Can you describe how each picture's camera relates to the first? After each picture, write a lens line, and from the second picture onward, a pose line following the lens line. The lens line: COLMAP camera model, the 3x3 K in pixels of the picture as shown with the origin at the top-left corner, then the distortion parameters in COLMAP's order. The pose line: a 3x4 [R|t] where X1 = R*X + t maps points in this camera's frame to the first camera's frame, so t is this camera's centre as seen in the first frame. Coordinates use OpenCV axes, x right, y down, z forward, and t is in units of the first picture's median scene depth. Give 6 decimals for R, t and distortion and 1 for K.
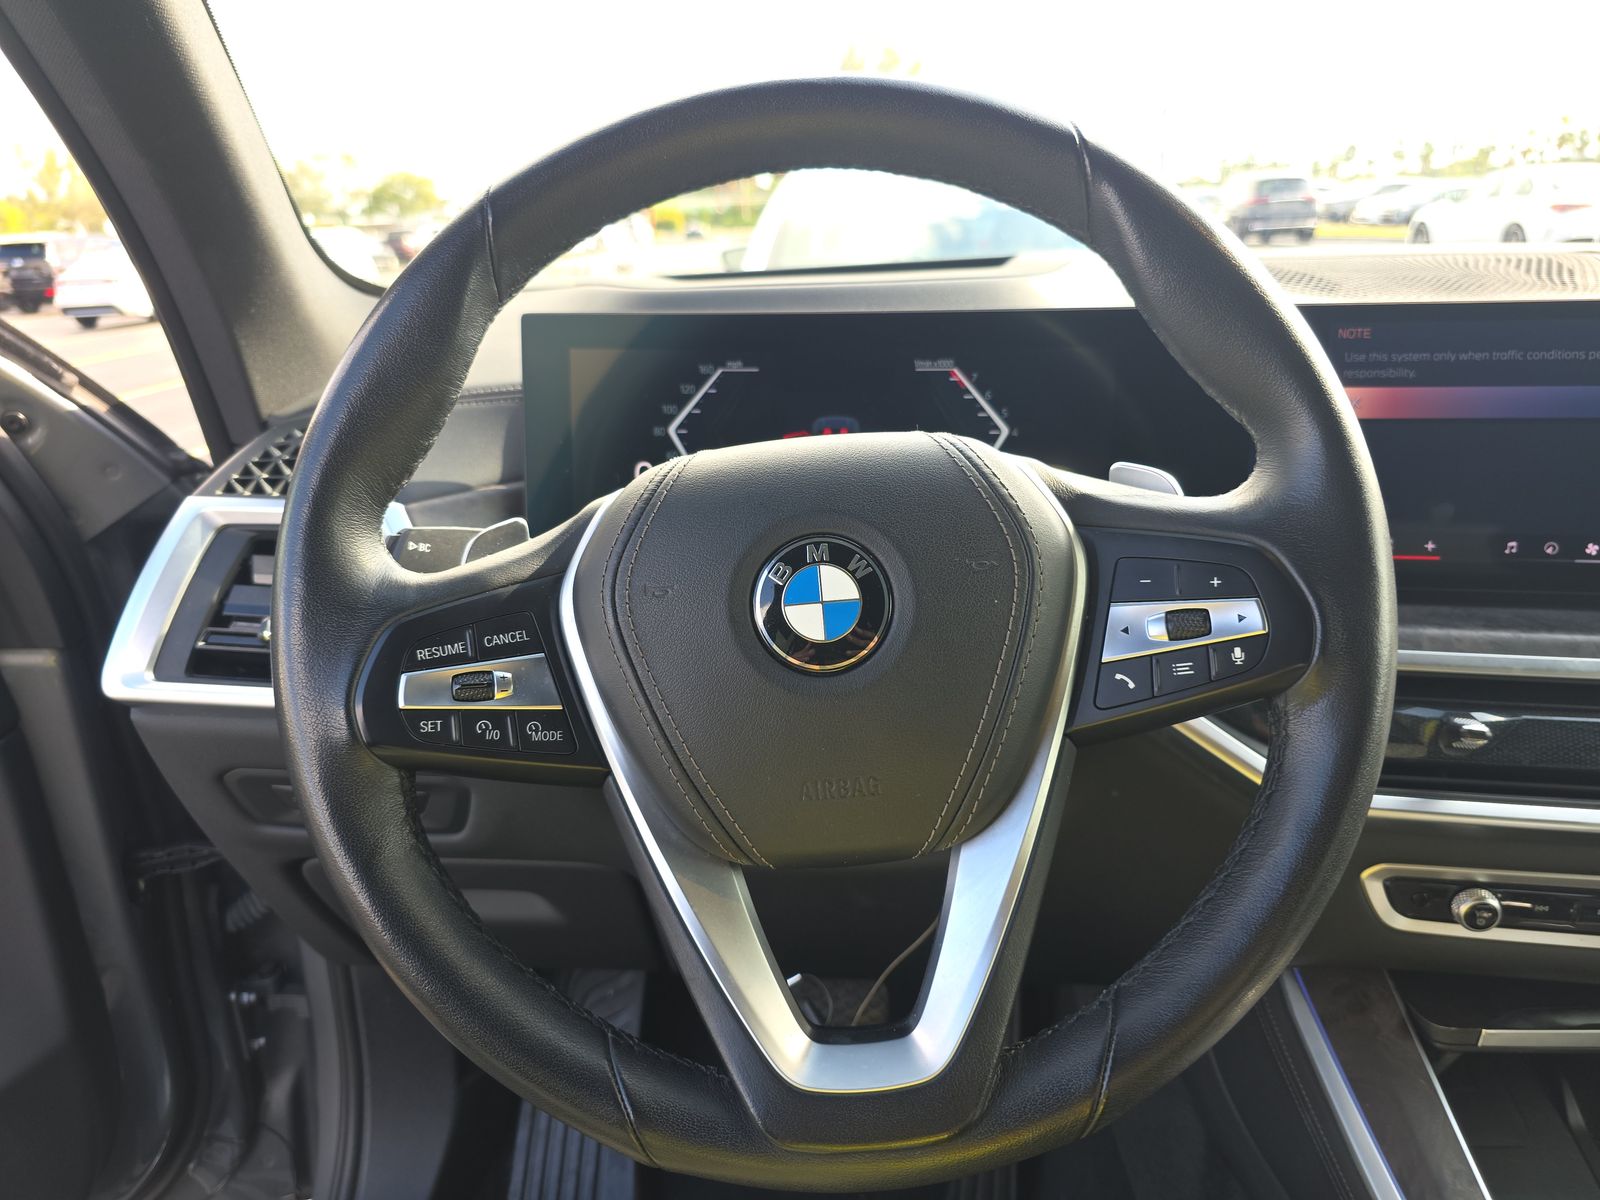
lens RADIAL K [[1065.2, 0, 801.0], [0, 1065.2, 610.4], [0, 0, 1]] dist [0.004340, -0.002523]
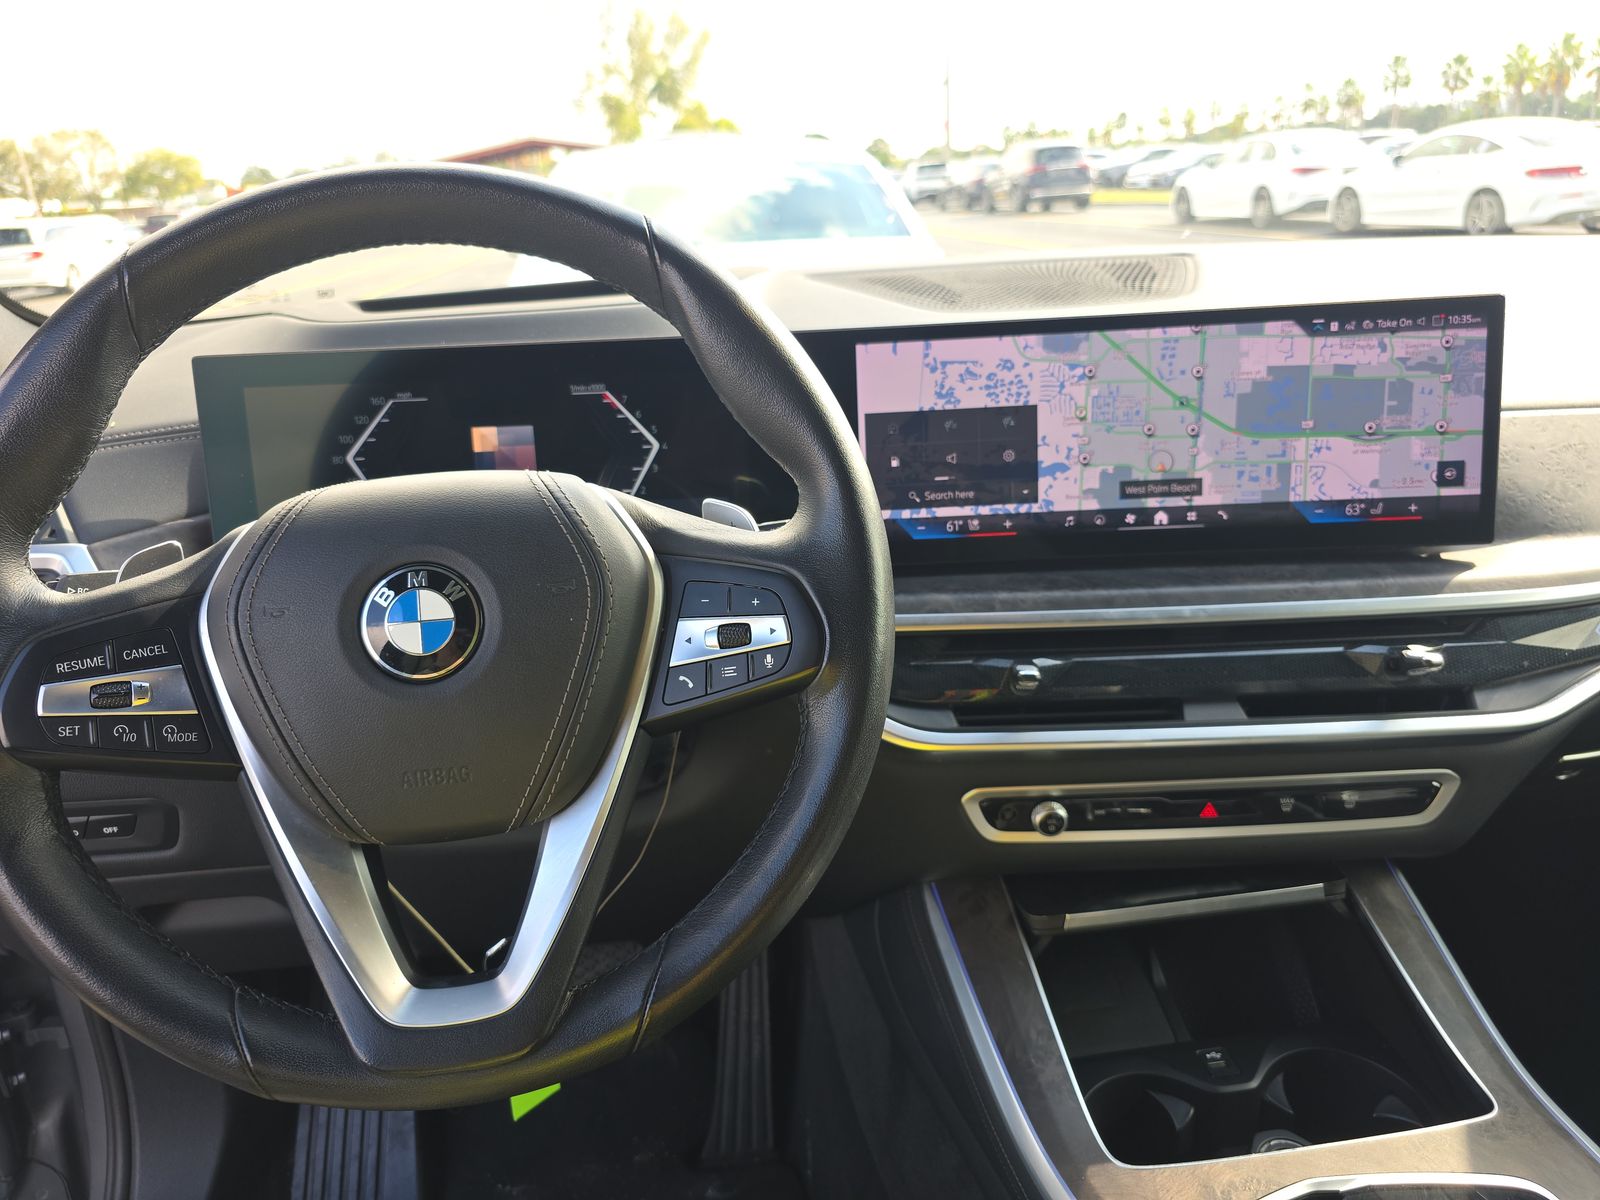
lens RADIAL K [[1070.4, 0, 817.9], [0, 1070.4, 606.2], [0, 0, 1]] dist [0.044181, -0.037468]
pose [[0.986840, -0.076474, 0.142474, 0.181638], [0.072937, 0.996888, 0.029897, -0.017757], [-0.144317, -0.019112, 0.989347, -0.157865]]
